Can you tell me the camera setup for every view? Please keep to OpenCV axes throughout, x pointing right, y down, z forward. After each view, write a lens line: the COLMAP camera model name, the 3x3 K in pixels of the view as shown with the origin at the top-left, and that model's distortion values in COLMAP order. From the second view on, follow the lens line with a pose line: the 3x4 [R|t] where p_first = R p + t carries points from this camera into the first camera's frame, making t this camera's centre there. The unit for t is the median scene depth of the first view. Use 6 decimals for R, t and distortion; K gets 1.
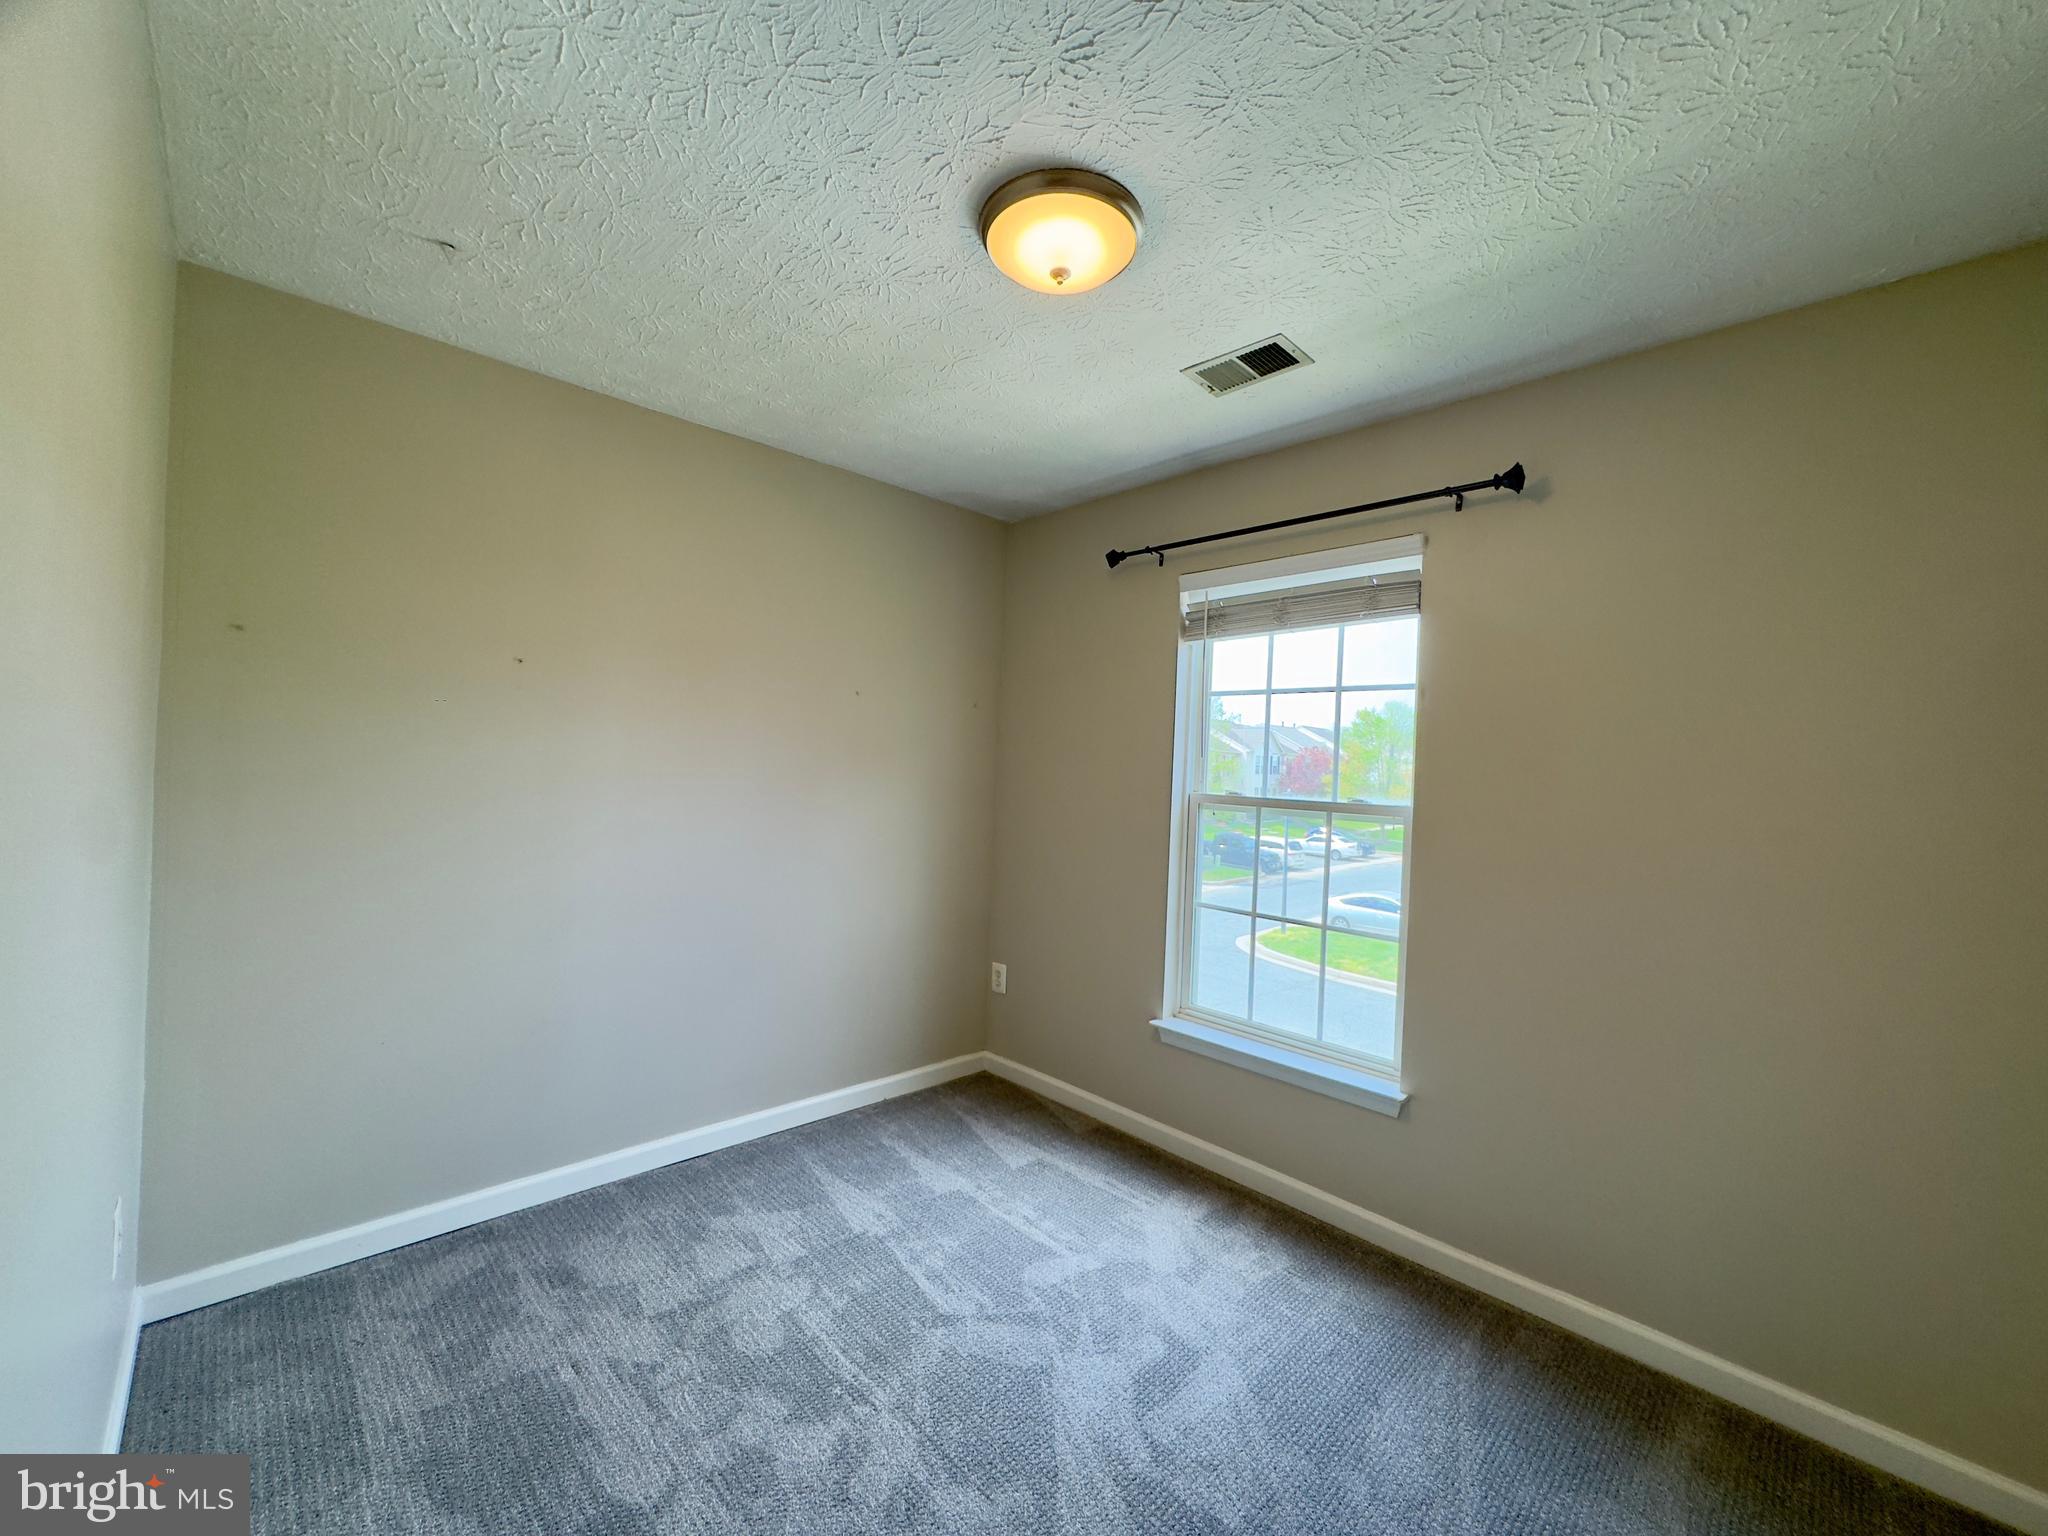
lens RADIAL K [[808.1, 0, 966.6], [0, 808.1, 766.9], [0, 0, 1]] dist [-0.000043, -0.000035]
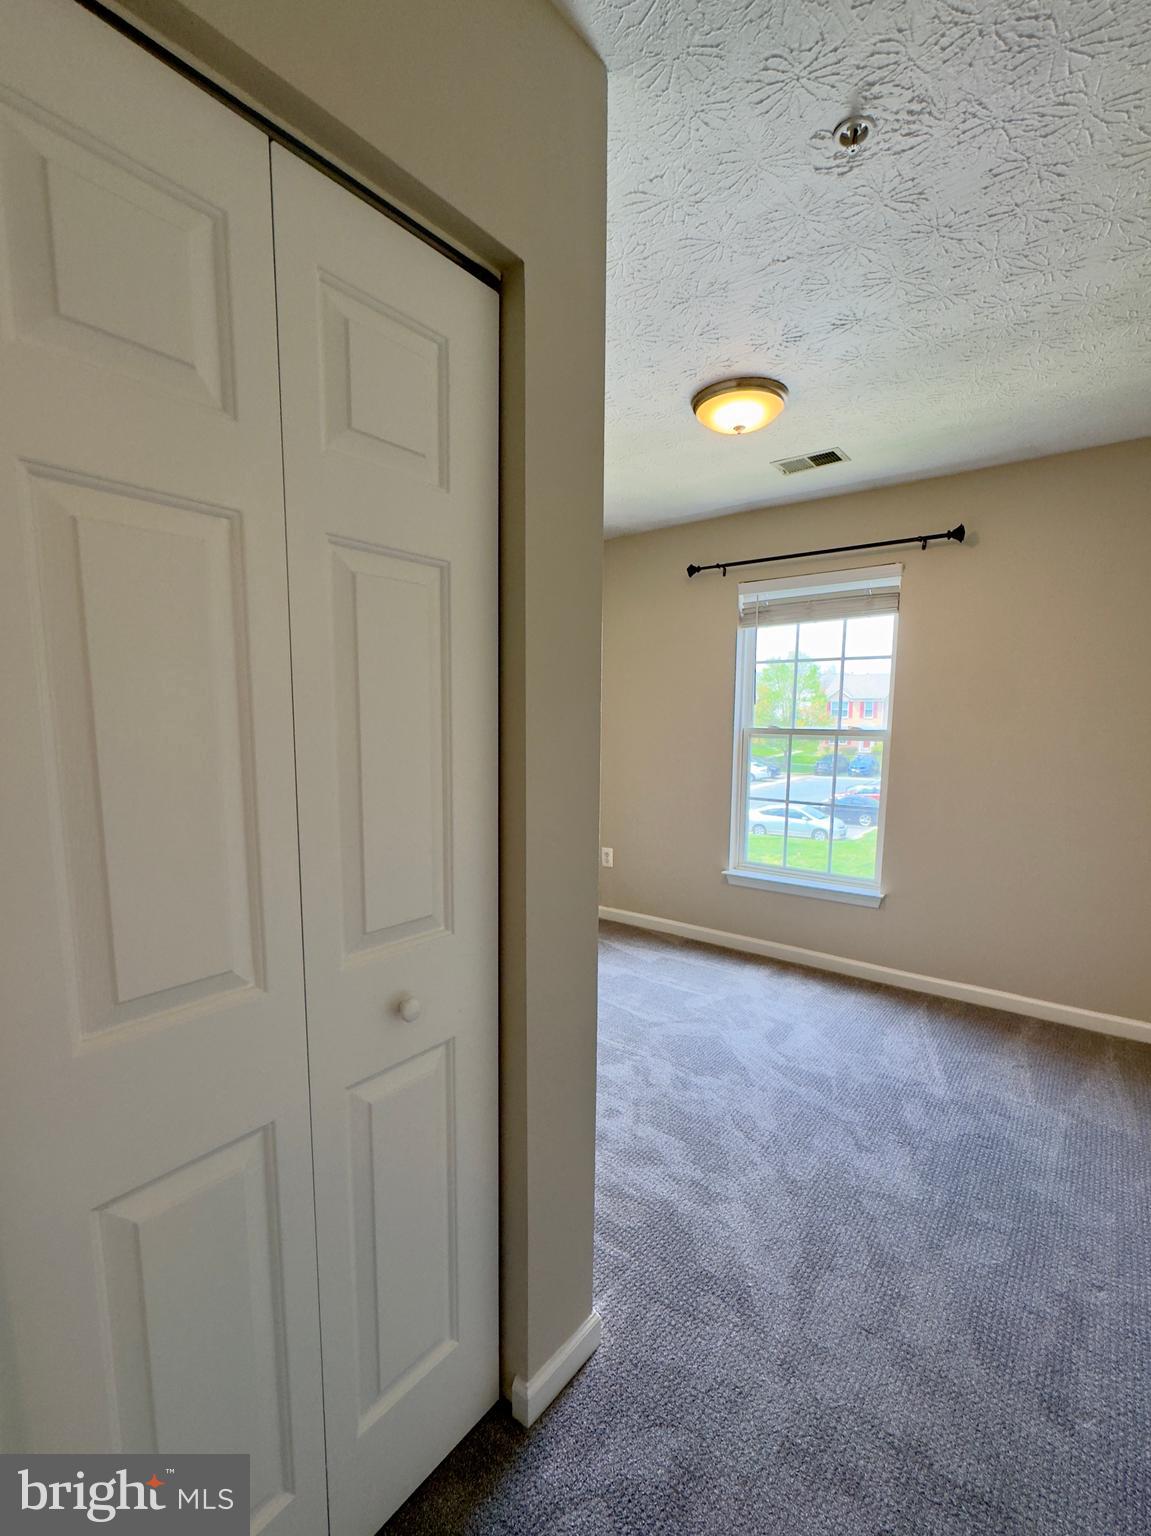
lens RADIAL K [[637.5, 0, 578.0], [0, 637.5, 797.2], [0, 0, 1]] dist [0.001587, 0.000087]
pose [[0.990996, -0.052190, 0.123299, -0.260685], [0.035864, 0.990720, 0.131101, -0.010160], [-0.128997, -0.125498, 0.983672, -0.240033]]
